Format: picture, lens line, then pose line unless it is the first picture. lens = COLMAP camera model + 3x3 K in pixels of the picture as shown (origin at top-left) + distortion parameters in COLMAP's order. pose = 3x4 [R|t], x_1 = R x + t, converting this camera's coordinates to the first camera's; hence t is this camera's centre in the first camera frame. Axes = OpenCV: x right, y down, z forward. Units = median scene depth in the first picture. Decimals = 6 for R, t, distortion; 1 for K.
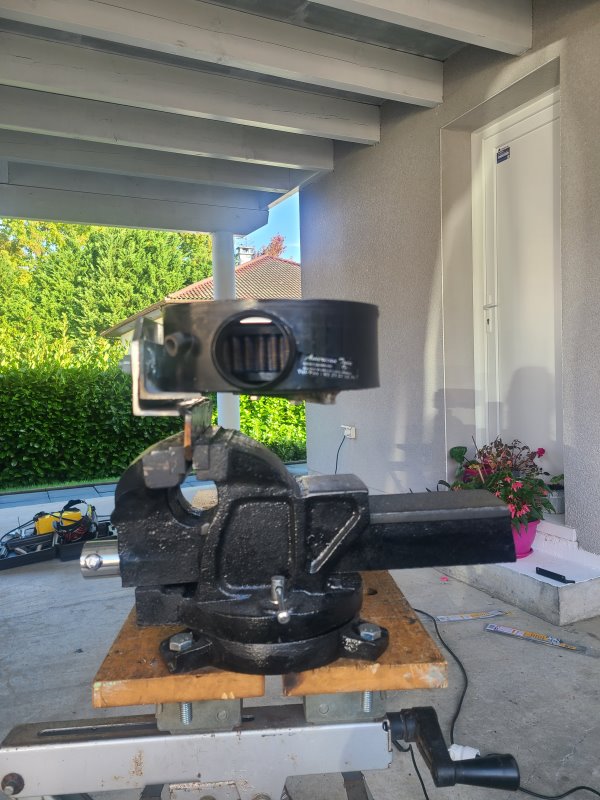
lens RADIAL K [[598.4, 0, 300.0], [0, 598.4, 400.0], [0, 0, 1]] dist [0.044014, -0.034037]
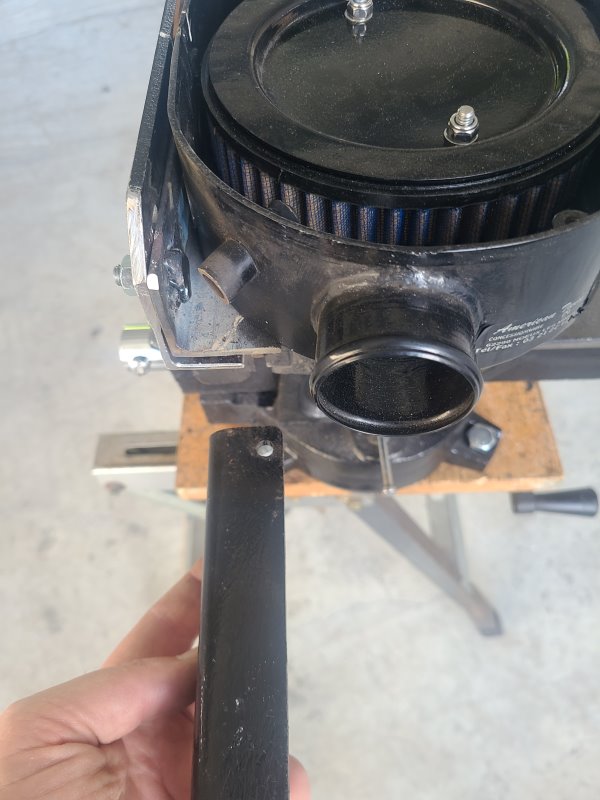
lens RADIAL K [[598.4, 0, 300.0], [0, 598.4, 400.0], [0, 0, 1]] dist [0.044014, -0.034037]
pose [[0.998617, 0.043110, -0.030085, -0.111475], [-0.000020, 0.572589, 0.819843, -0.323527], [0.052569, -0.818708, 0.571798, 0.517081]]
